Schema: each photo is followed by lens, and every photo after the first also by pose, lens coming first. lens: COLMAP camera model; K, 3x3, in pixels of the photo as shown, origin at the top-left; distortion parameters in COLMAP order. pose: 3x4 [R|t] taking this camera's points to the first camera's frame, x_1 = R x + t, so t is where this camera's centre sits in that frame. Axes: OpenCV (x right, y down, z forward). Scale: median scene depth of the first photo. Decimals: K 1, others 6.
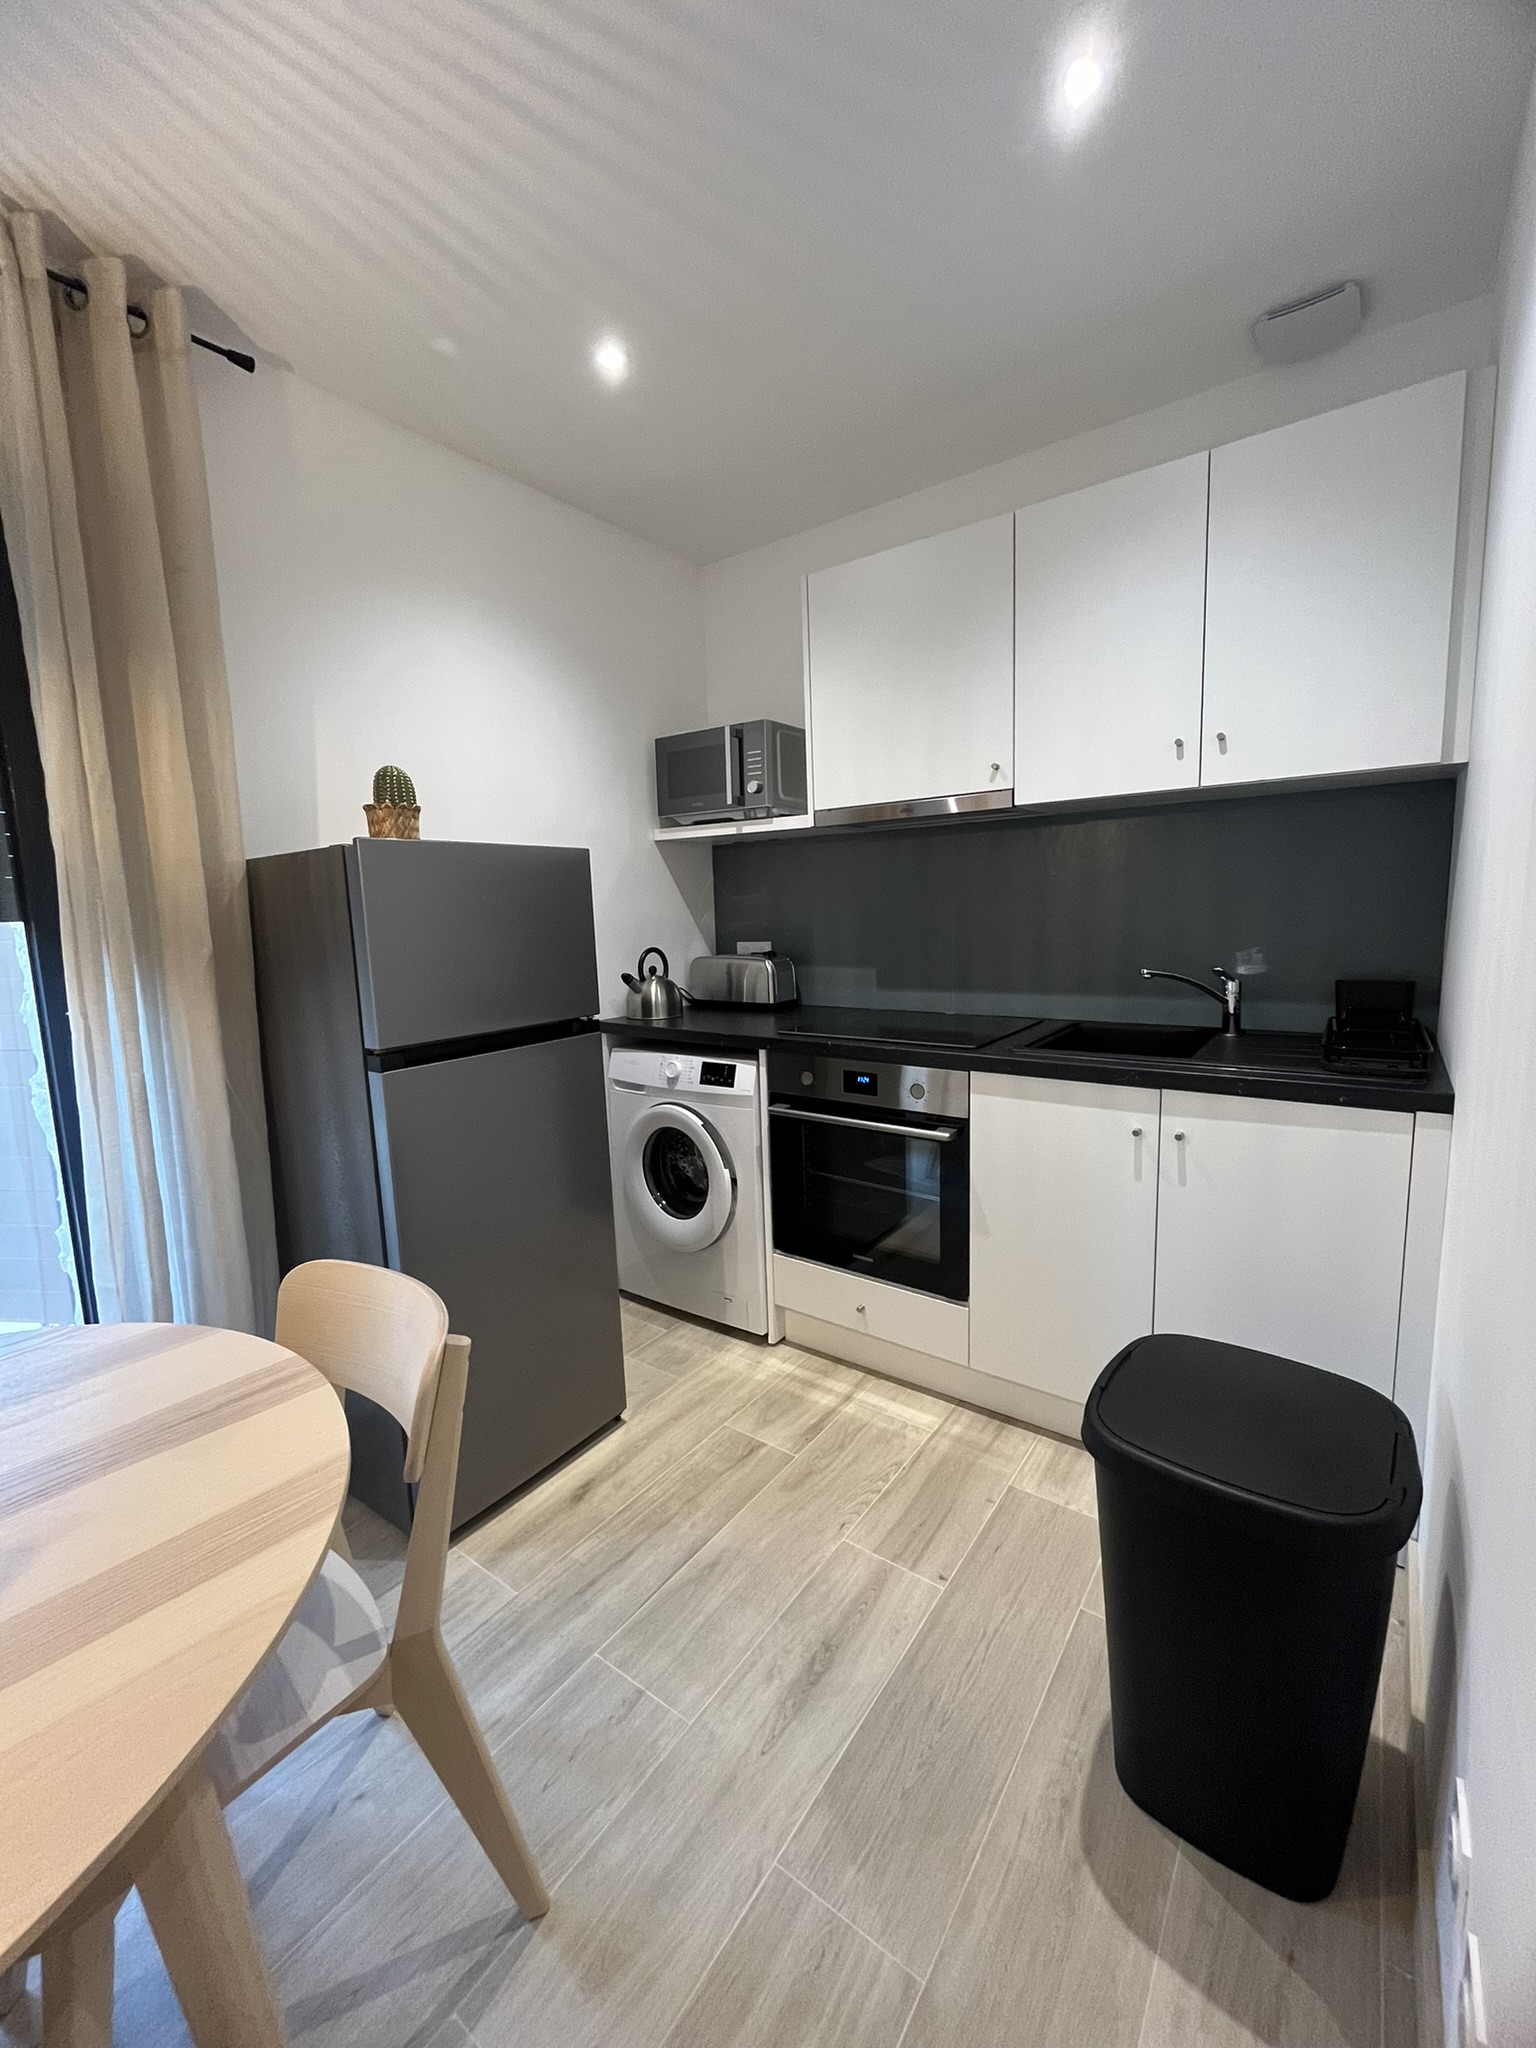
lens RADIAL K [[826.3, 0, 768.6], [0, 826.3, 1016.6], [0, 0, 1]] dist [-0.001144, -0.000566]
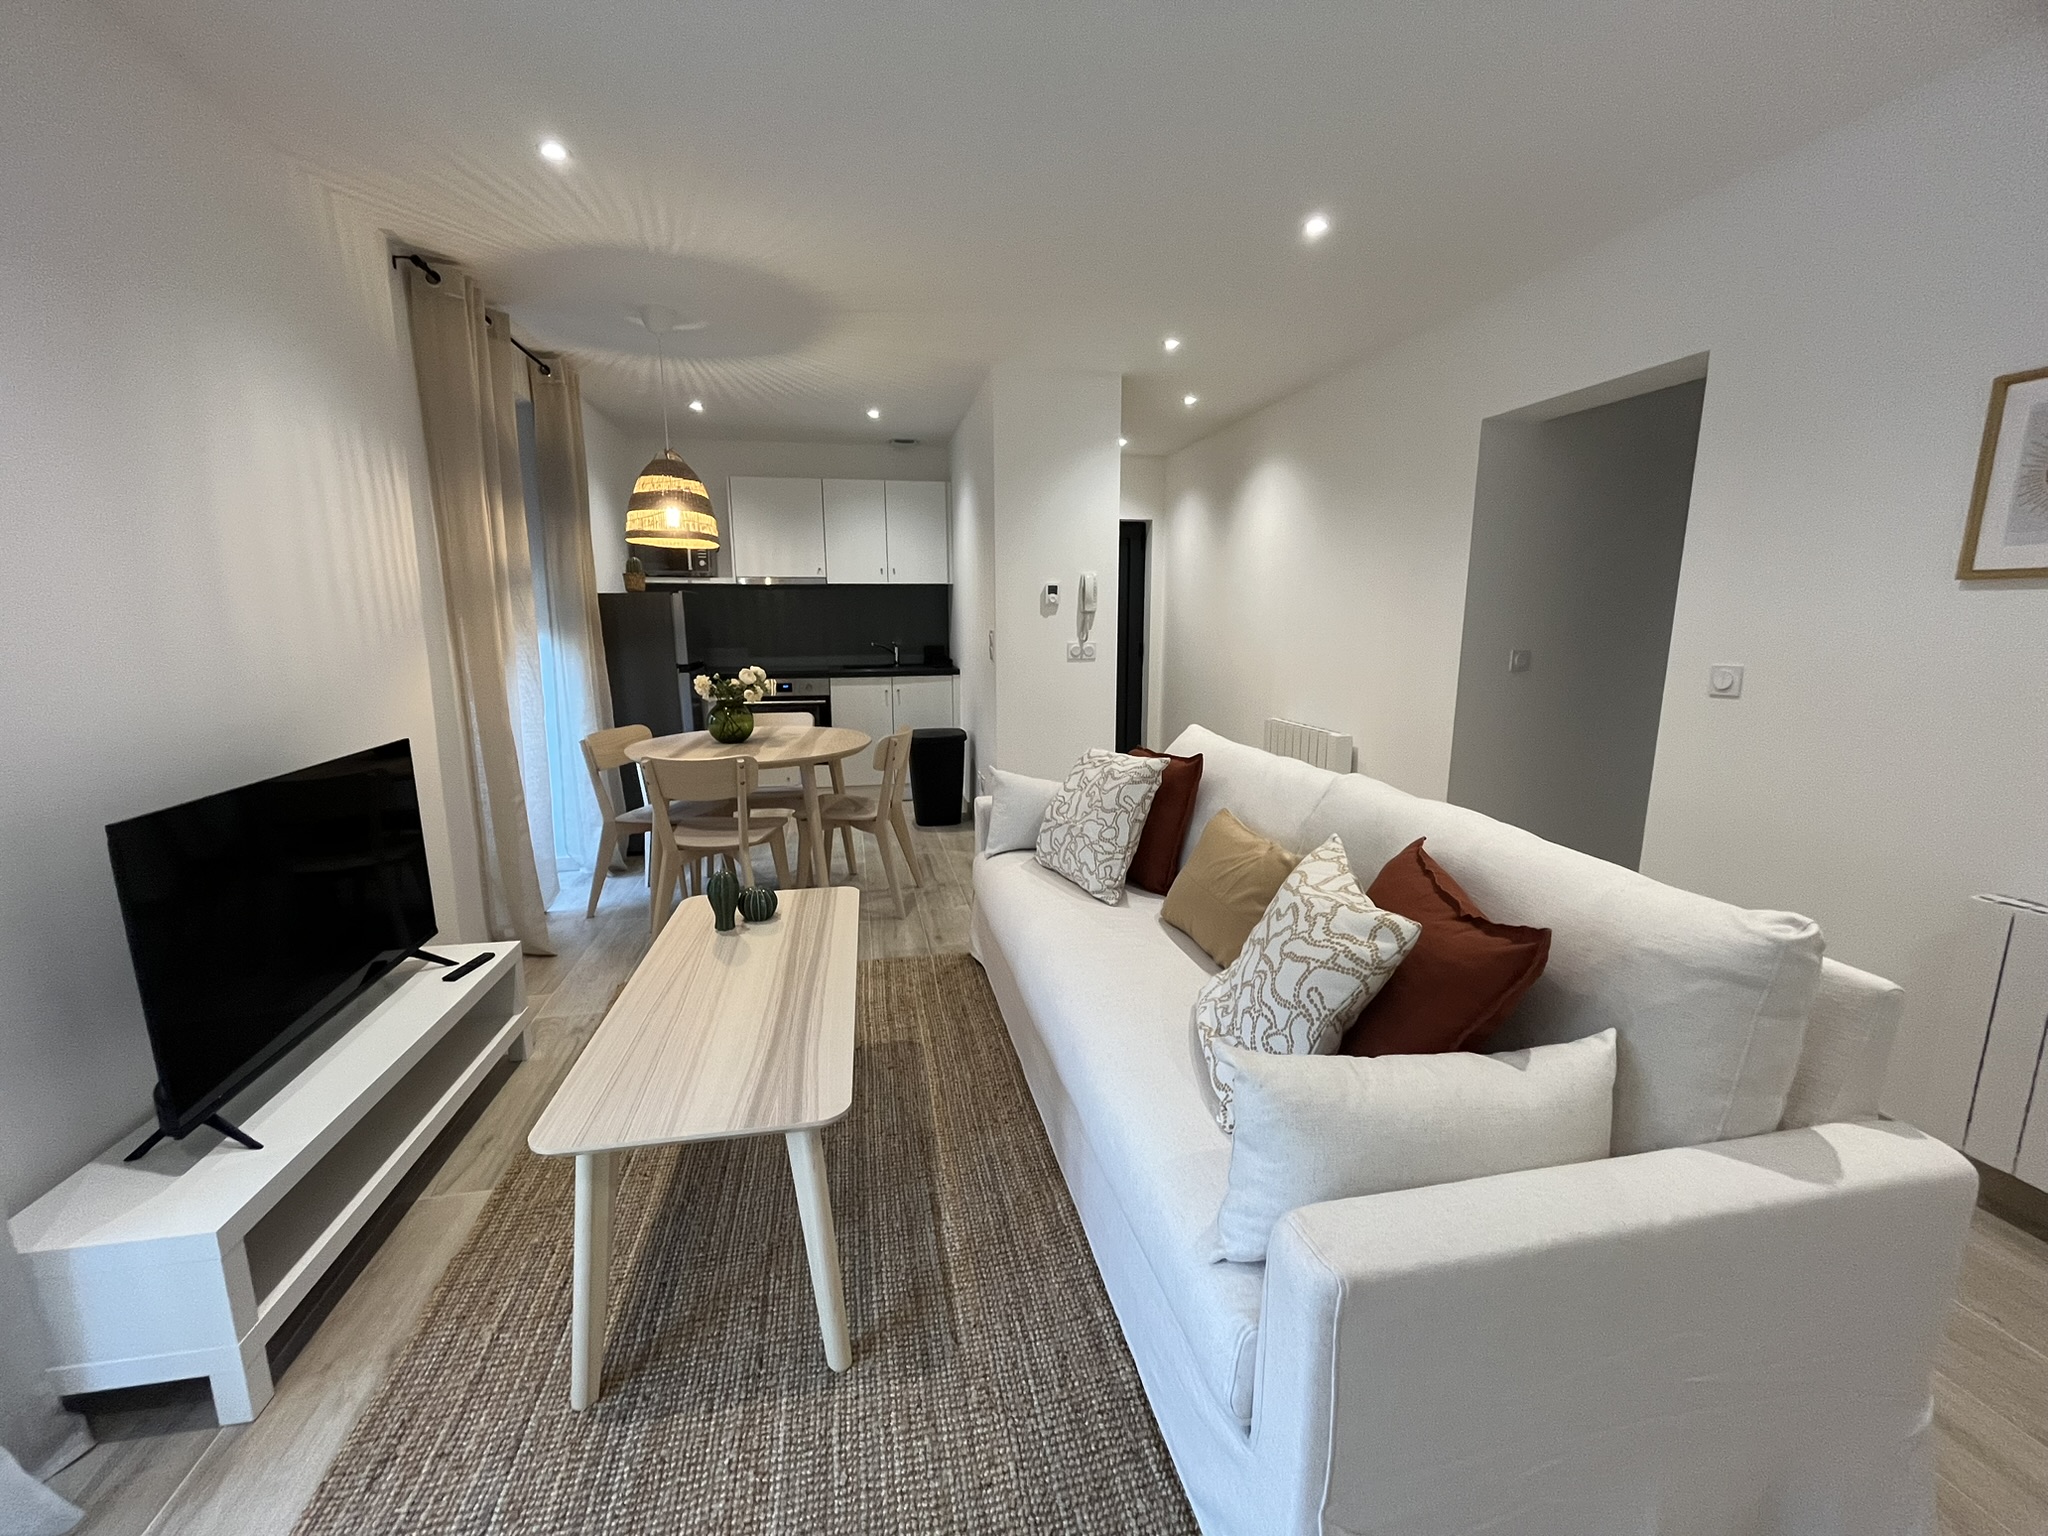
lens RADIAL K [[826.3, 0, 1015.2], [0, 826.3, 768.5], [0, 0, 1]] dist [-0.001144, -0.000566]
pose [[0.672593, -0.106688, 0.732282, -1.323346], [0.080761, 0.994225, 0.070673, 0.206796], [-0.735593, 0.011606, 0.677325, -1.282326]]
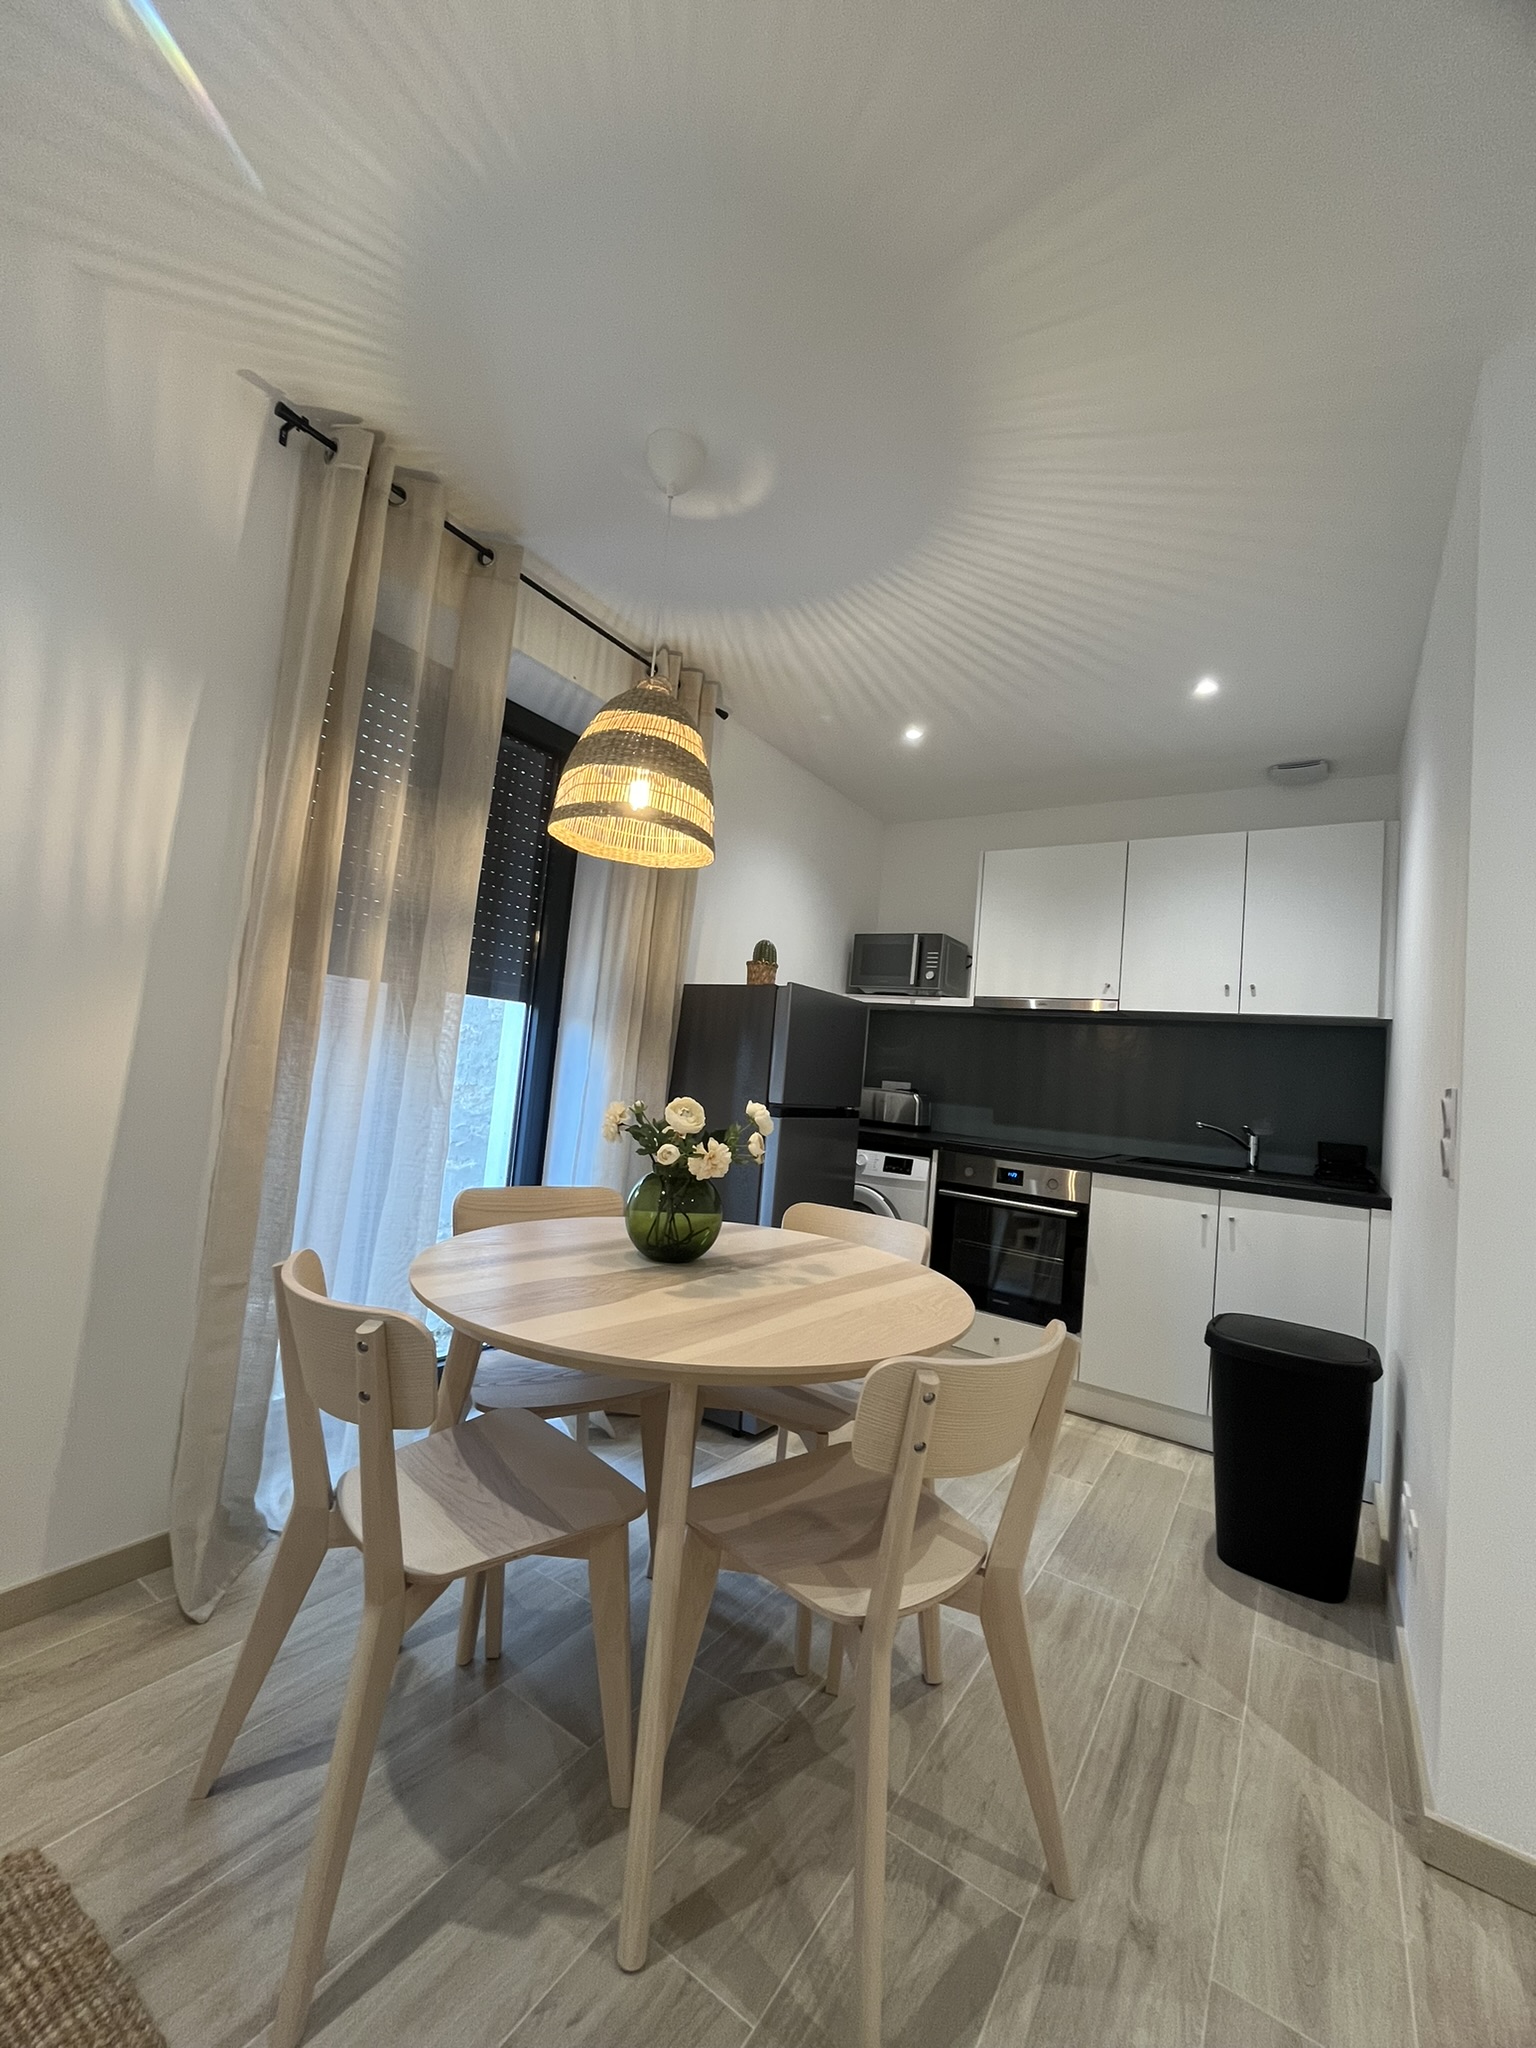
lens RADIAL K [[826.3, 0, 767.0], [0, 826.3, 1017.6], [0, 0, 1]] dist [-0.001144, -0.000566]
pose [[0.991330, 0.126082, 0.036999, -0.417141], [-0.116136, 0.972447, -0.202134, 0.153090], [-0.061465, 0.196085, 0.978659, -0.495953]]
